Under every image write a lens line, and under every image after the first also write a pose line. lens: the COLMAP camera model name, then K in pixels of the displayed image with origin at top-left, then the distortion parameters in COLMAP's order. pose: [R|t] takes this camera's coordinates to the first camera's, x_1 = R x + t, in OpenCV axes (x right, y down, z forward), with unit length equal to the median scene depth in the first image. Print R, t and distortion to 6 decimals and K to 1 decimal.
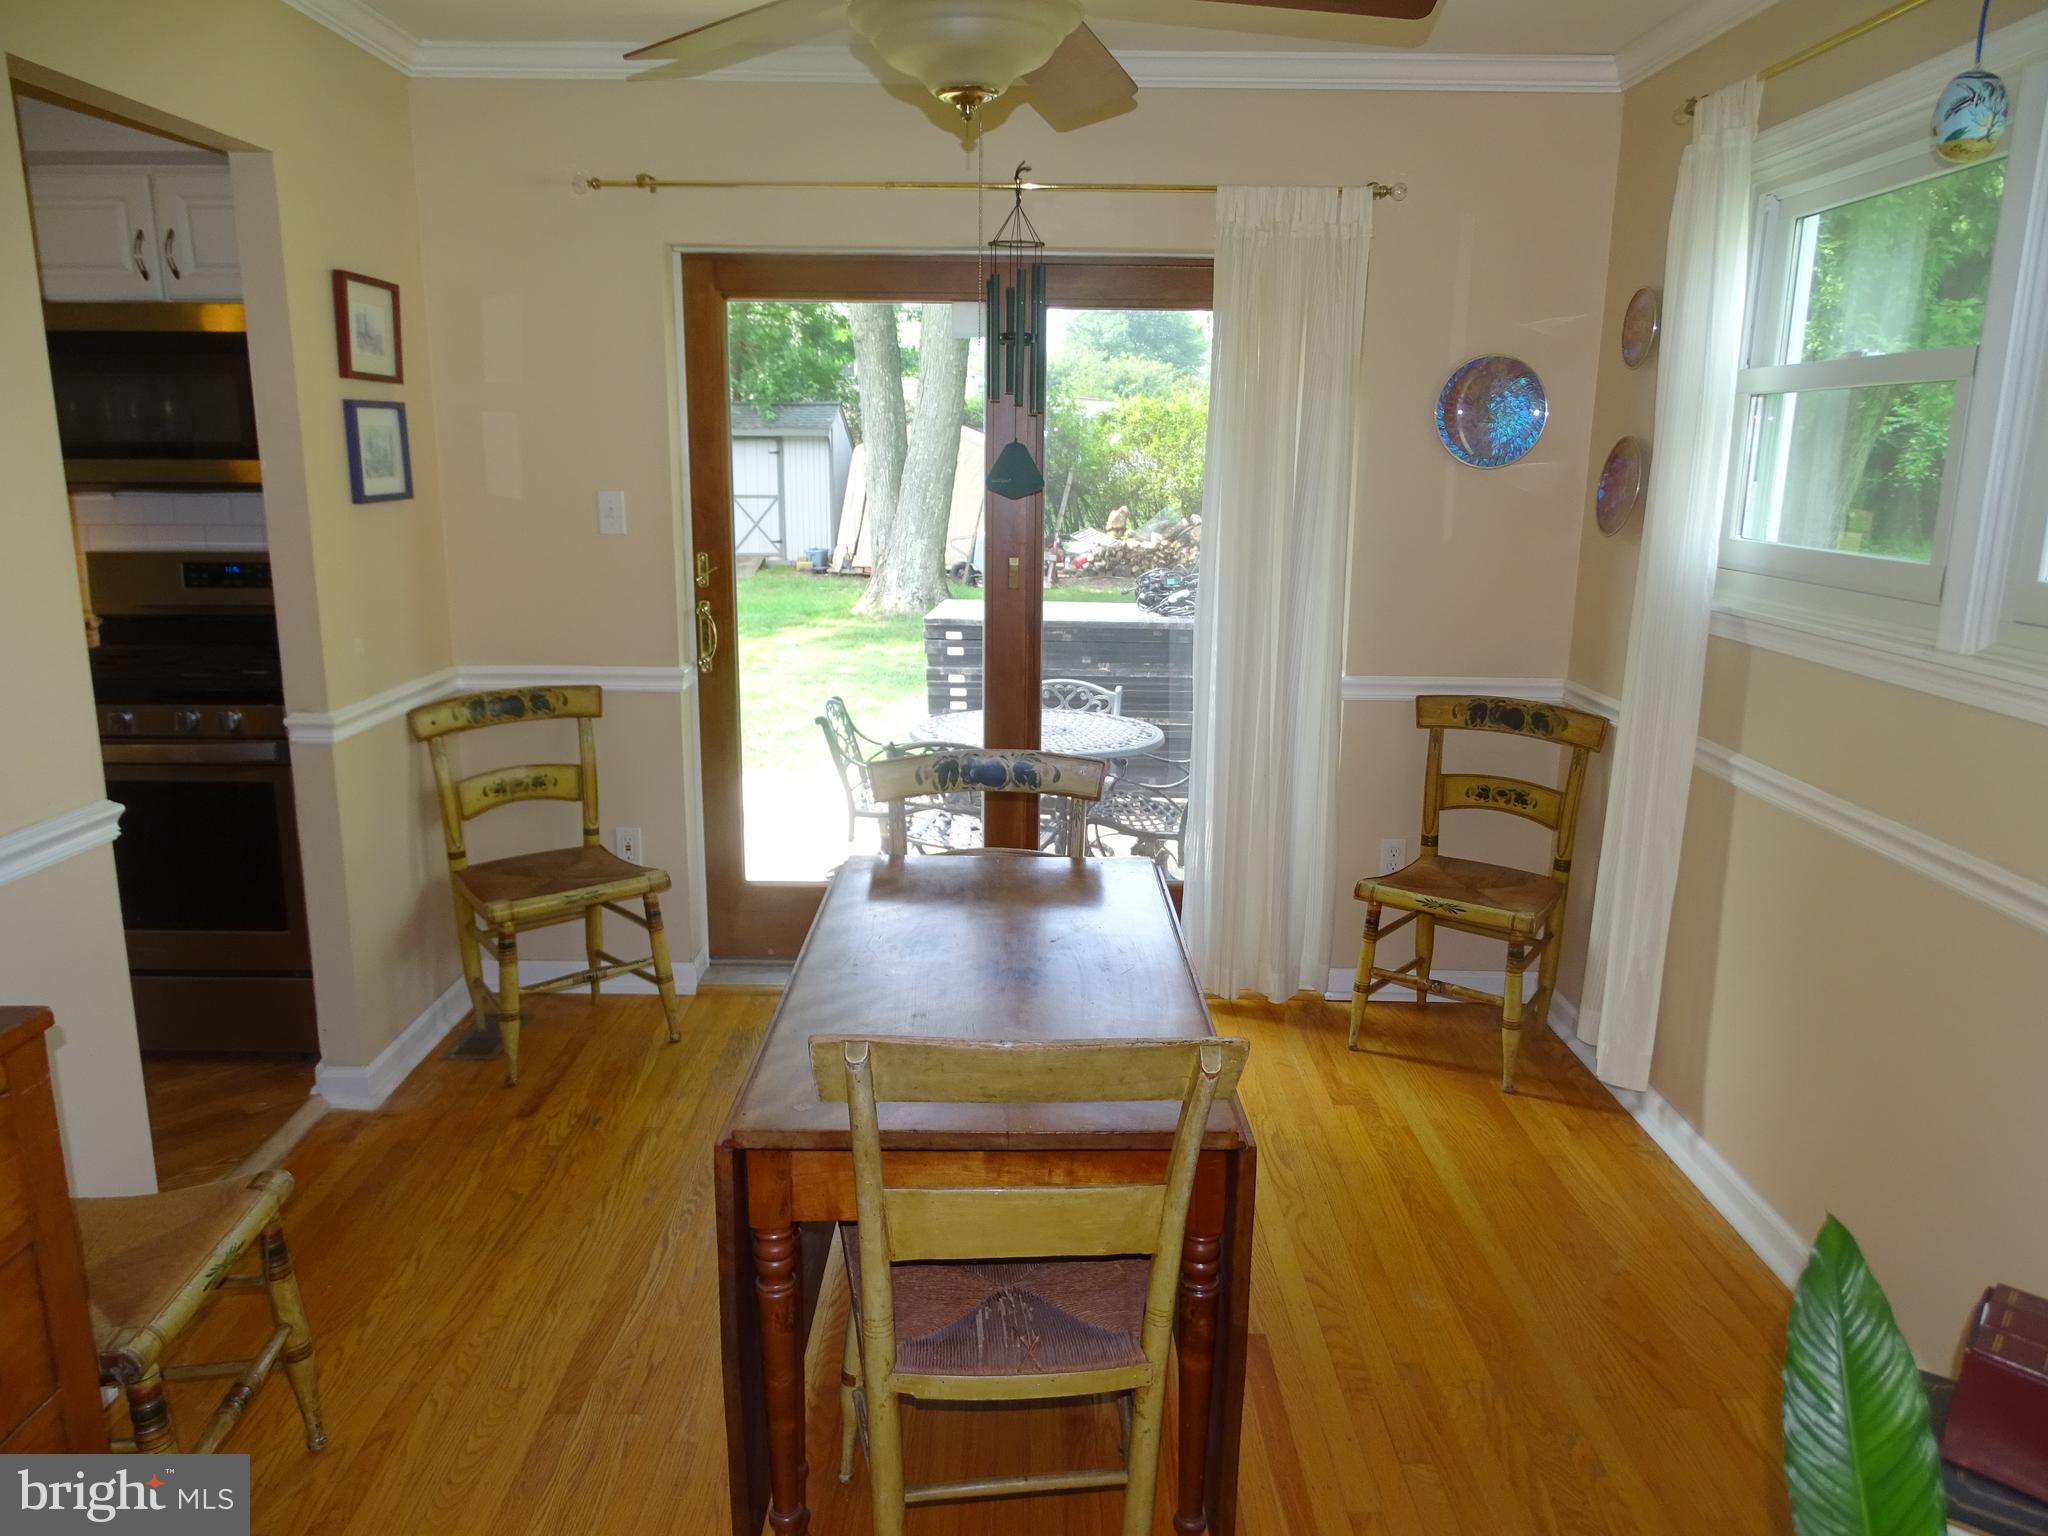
lens RADIAL K [[1449.0, 0, 1023.4], [0, 1449.0, 787.9], [0, 0, 1]] dist [-0.021954, 0.001731]
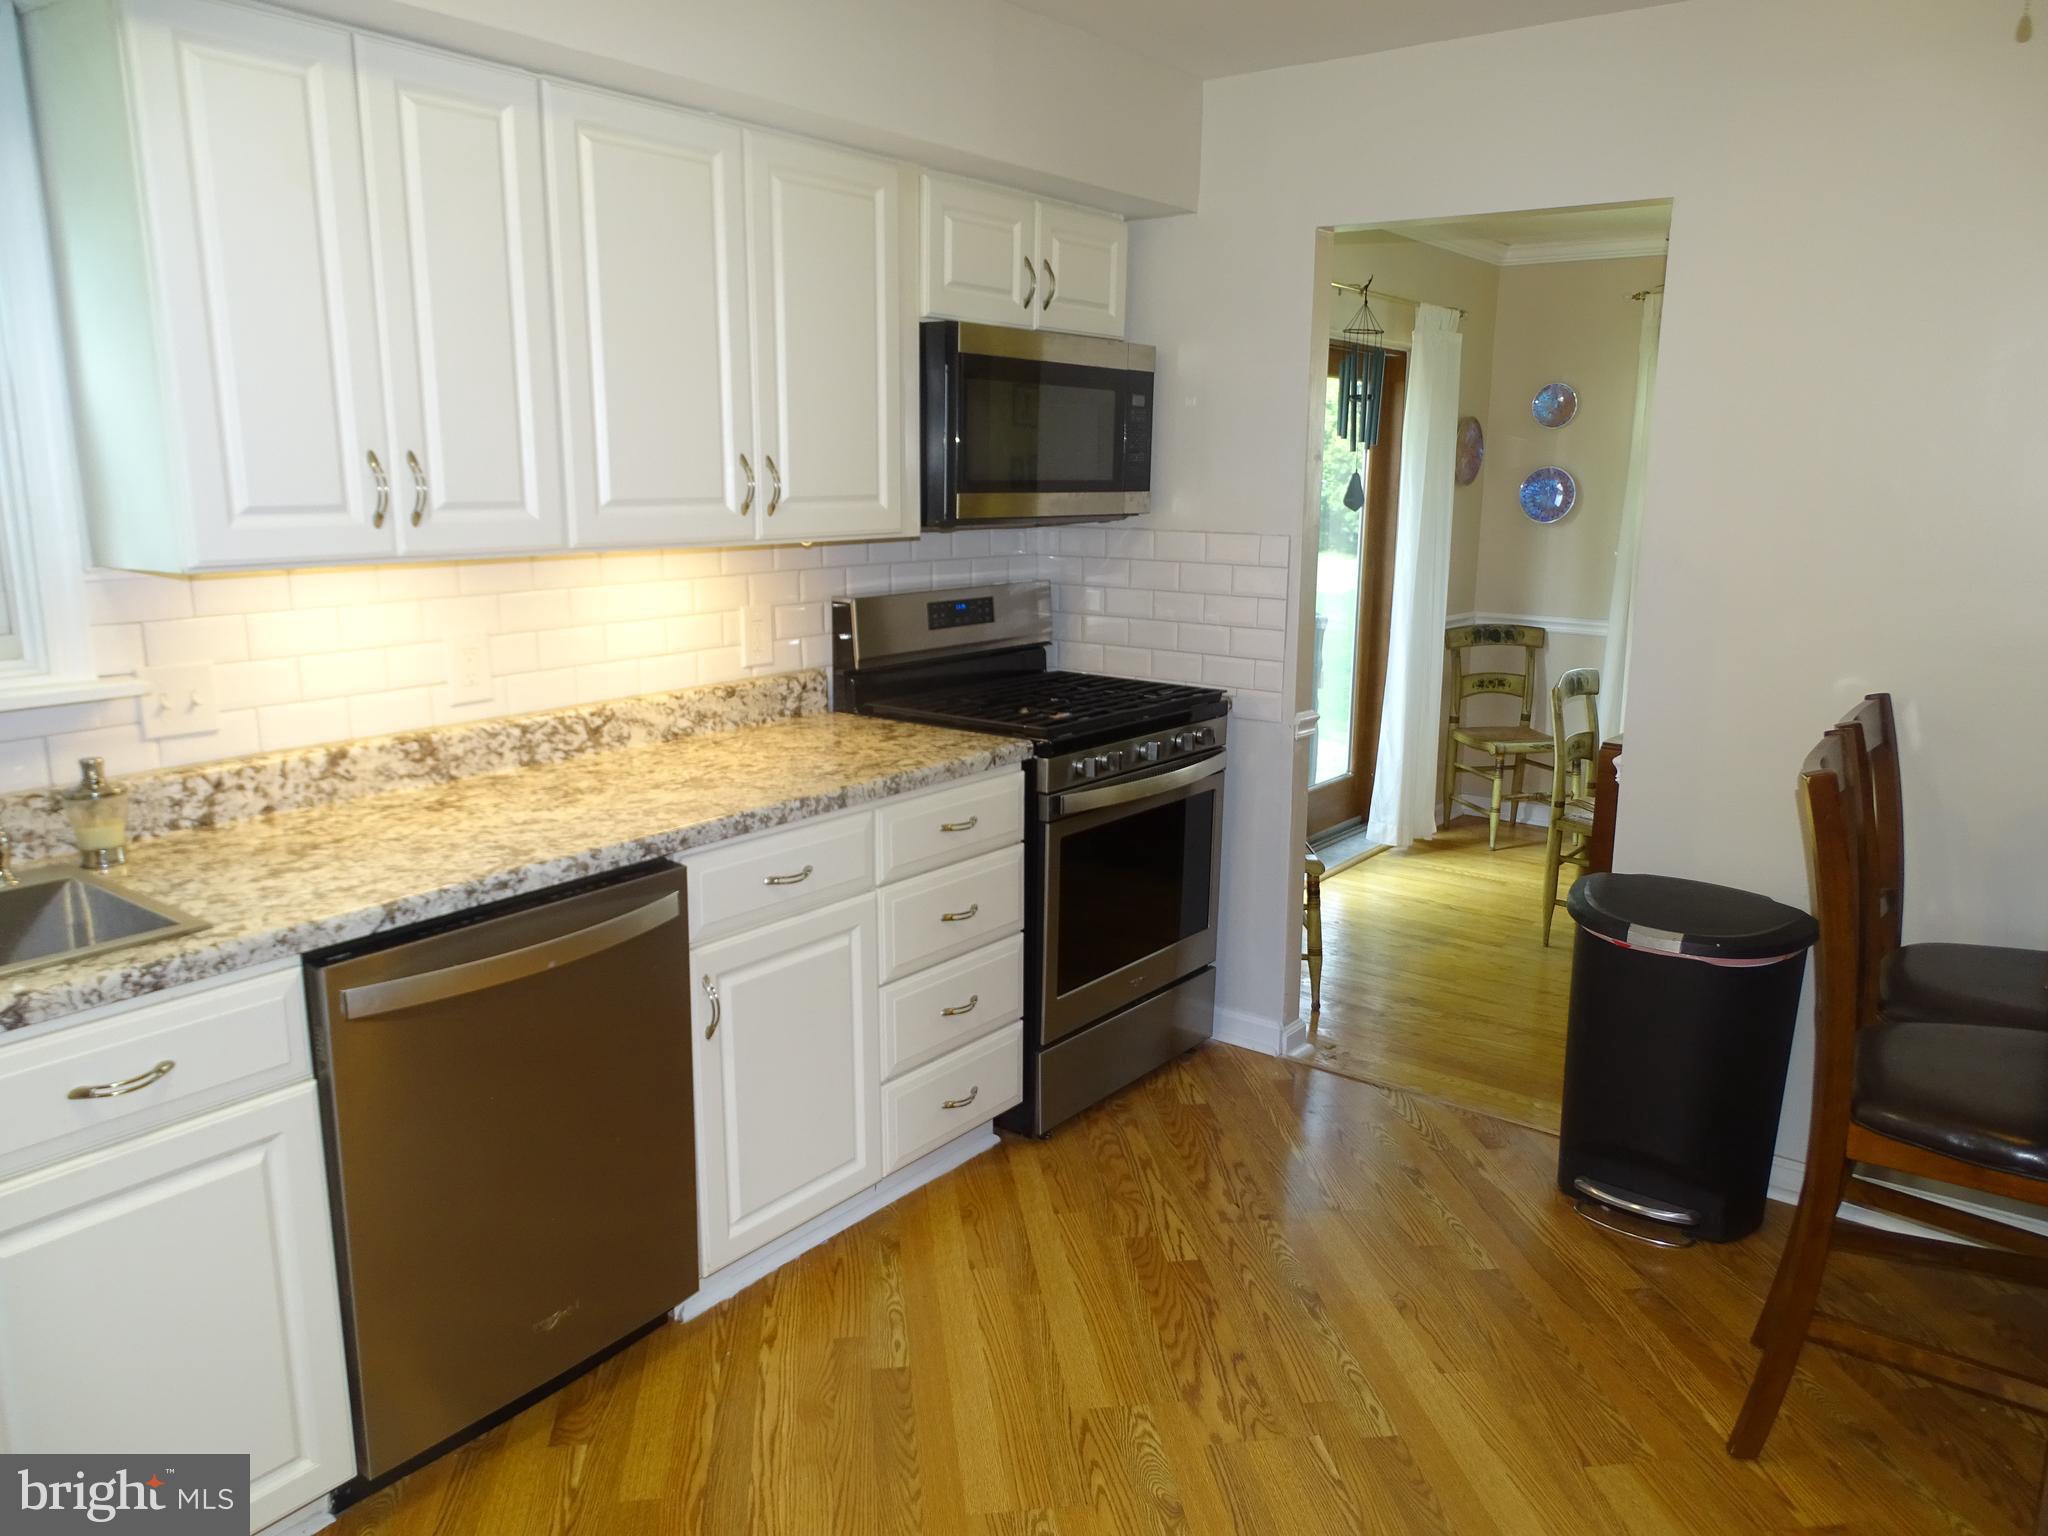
lens RADIAL K [[1449.0, 0, 1038.5], [0, 1449.0, 772.5], [0, 0, 1]] dist [-0.021954, 0.001731]
pose [[0.606900, -0.167658, 0.776894, -1.278406], [0.172715, 0.981958, 0.076989, -0.111249], [-0.775785, 0.087457, 0.624907, 0.385490]]
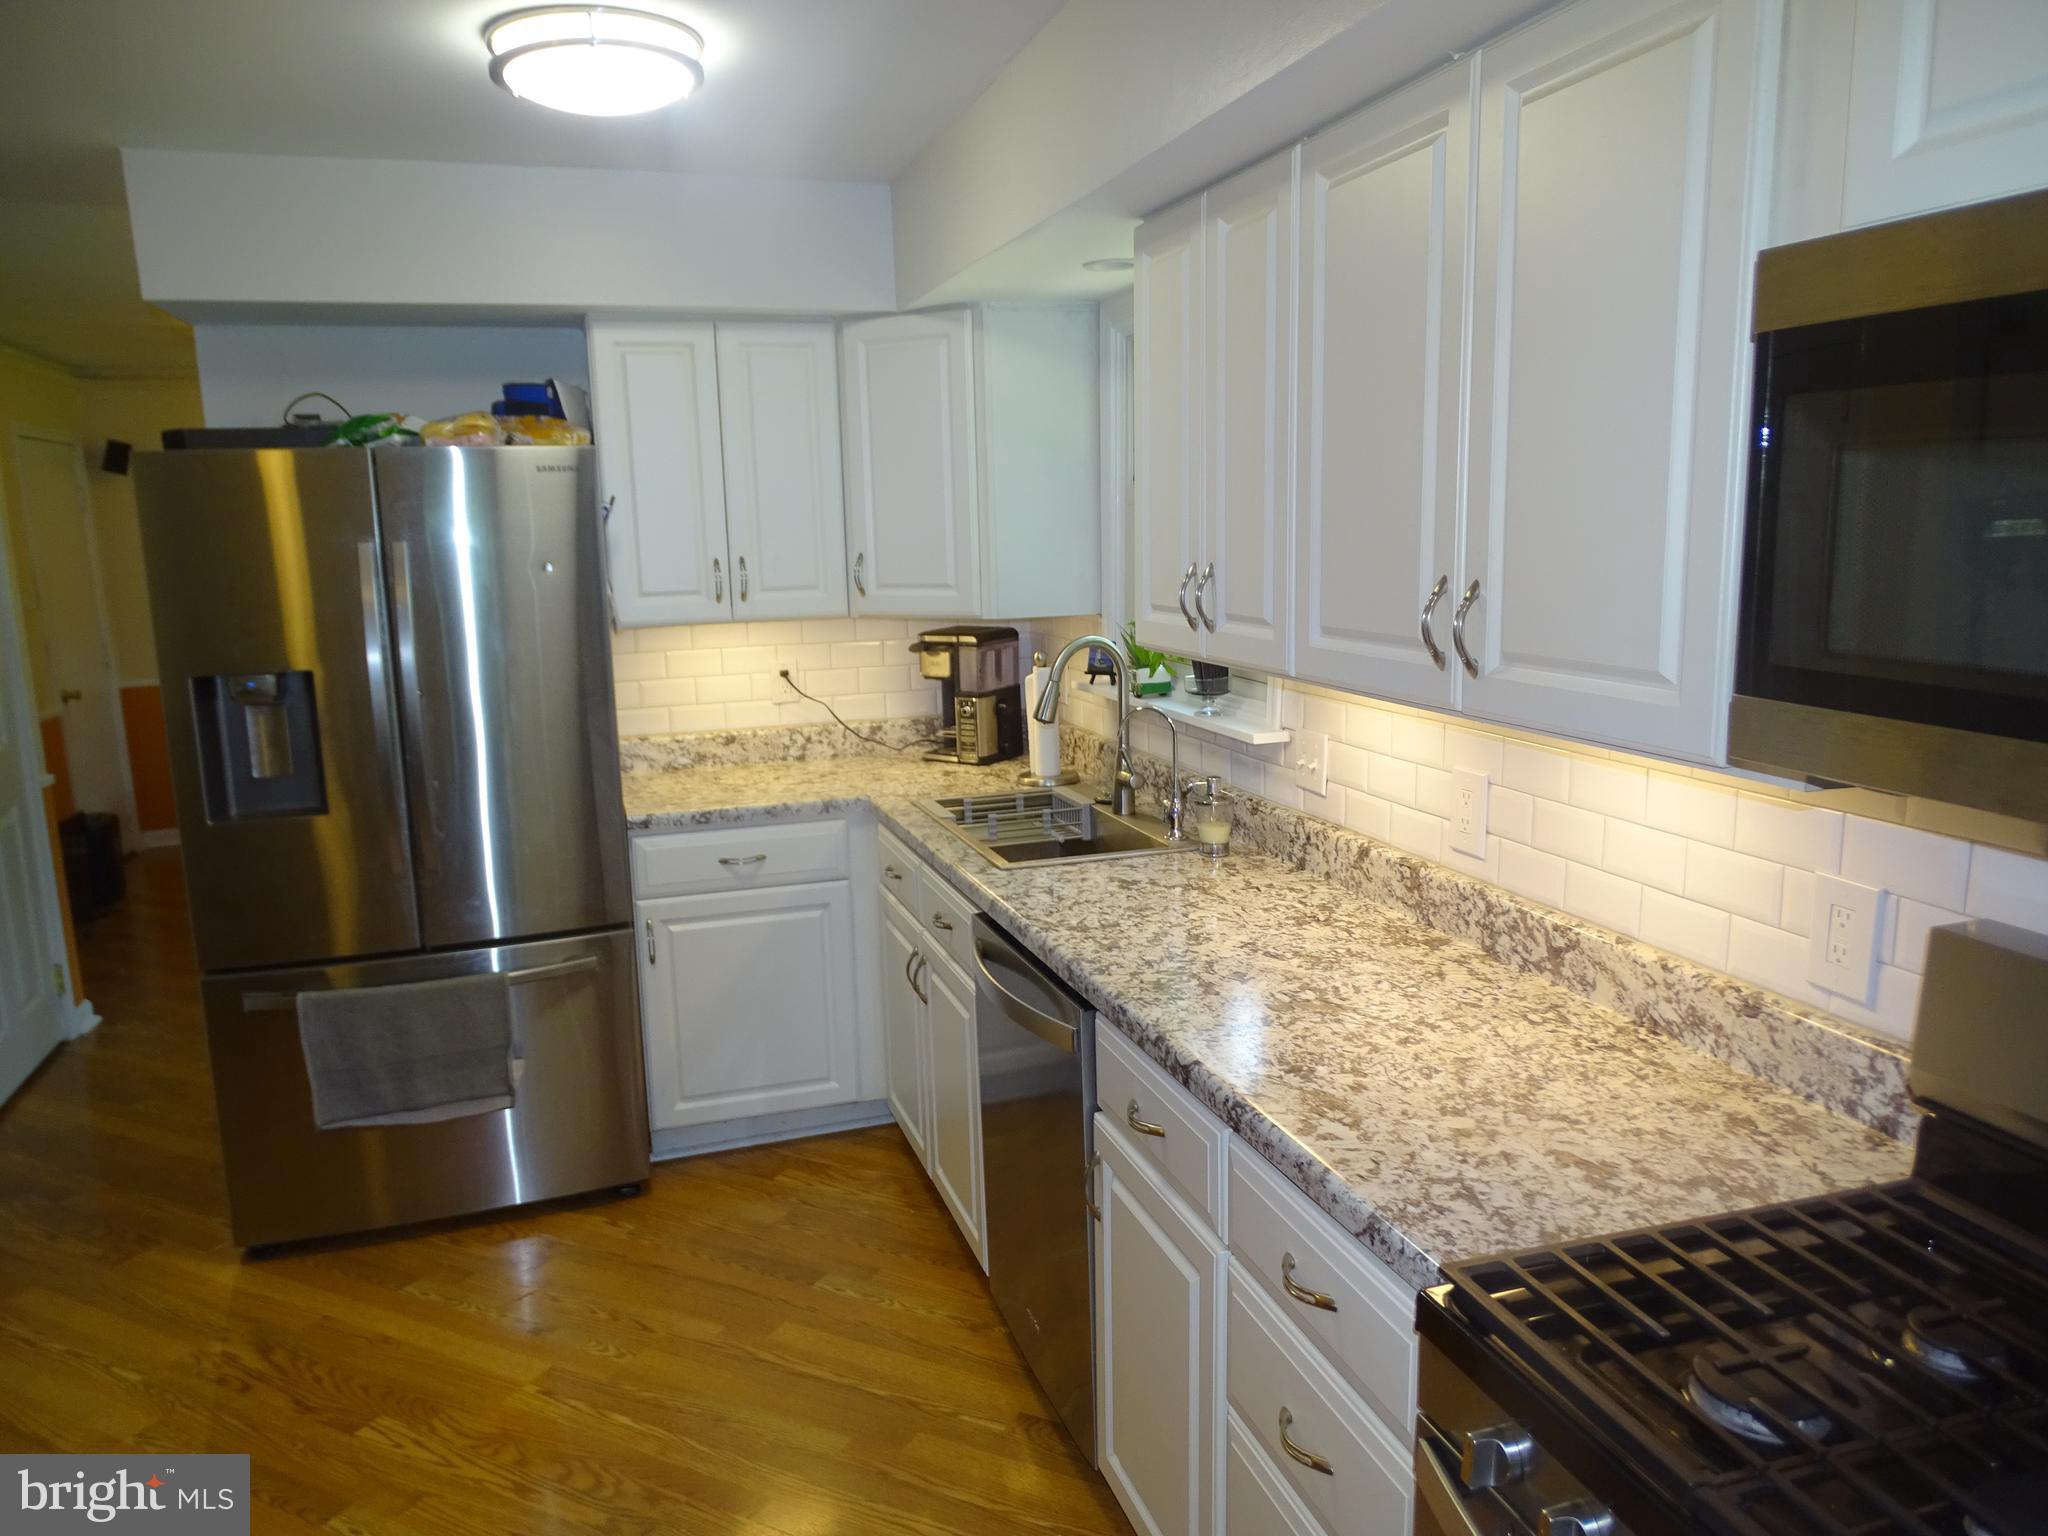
lens RADIAL K [[1449.0, 0, 1032.8], [0, 1449.0, 779.8], [0, 0, 1]] dist [-0.021954, 0.001731]
pose [[0.305114, 0.162527, -0.938345, -0.369773], [-0.189936, 0.975918, 0.107275, -0.200071], [0.933183, 0.145495, 0.328636, 0.676075]]
